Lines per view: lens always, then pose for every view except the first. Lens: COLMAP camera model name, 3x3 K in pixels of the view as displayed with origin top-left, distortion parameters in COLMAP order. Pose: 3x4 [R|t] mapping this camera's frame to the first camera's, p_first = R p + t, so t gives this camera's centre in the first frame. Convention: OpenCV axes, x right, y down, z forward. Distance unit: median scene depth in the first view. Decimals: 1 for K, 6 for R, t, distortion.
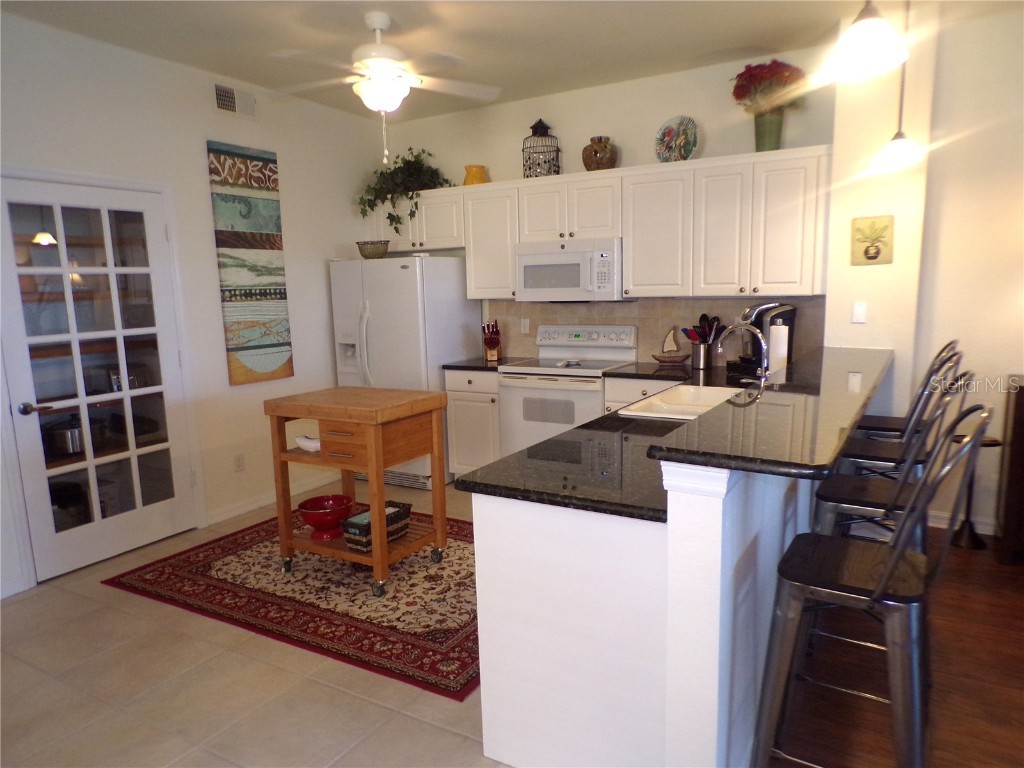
lens RADIAL K [[656.1, 0, 512.0], [0, 656.1, 384.0], [0, 0, 1]] dist [-0.002075, 0.000061]
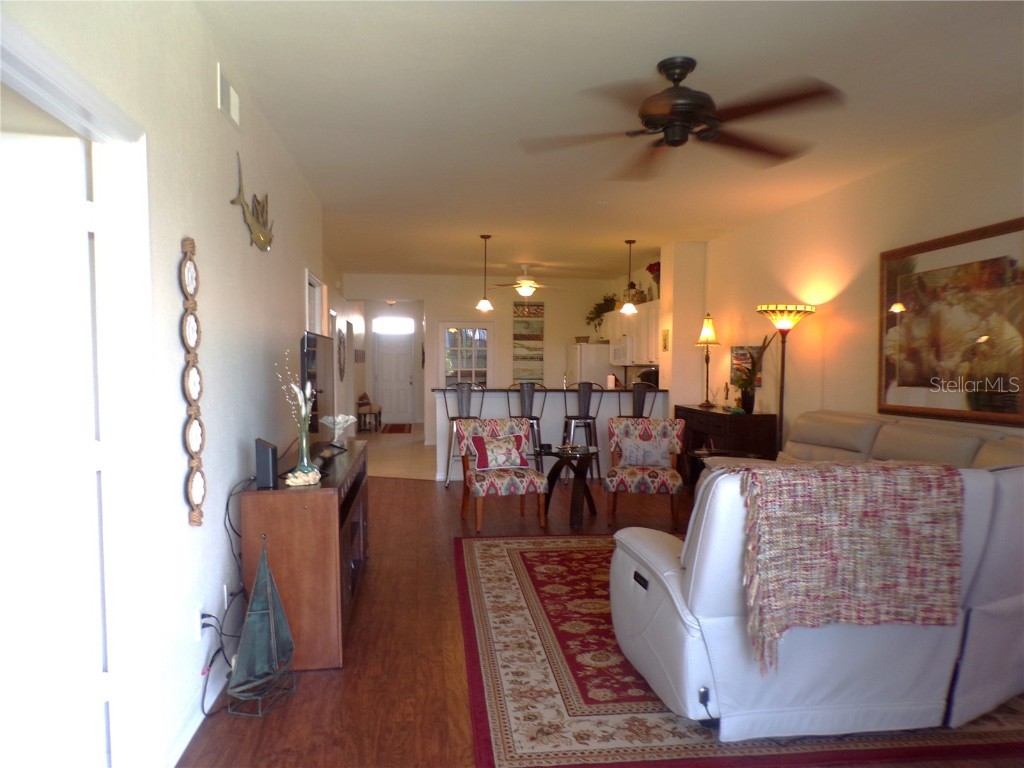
lens RADIAL K [[702.6, 0, 519.4], [0, 702.6, 382.8], [0, 0, 1]] dist [0.021244, 0.003465]
pose [[0.633579, 0.052979, -0.771862, 1.693846], [-0.144613, 0.988179, -0.050878, 0.099324], [0.760043, 0.143856, 0.633751, -0.731249]]
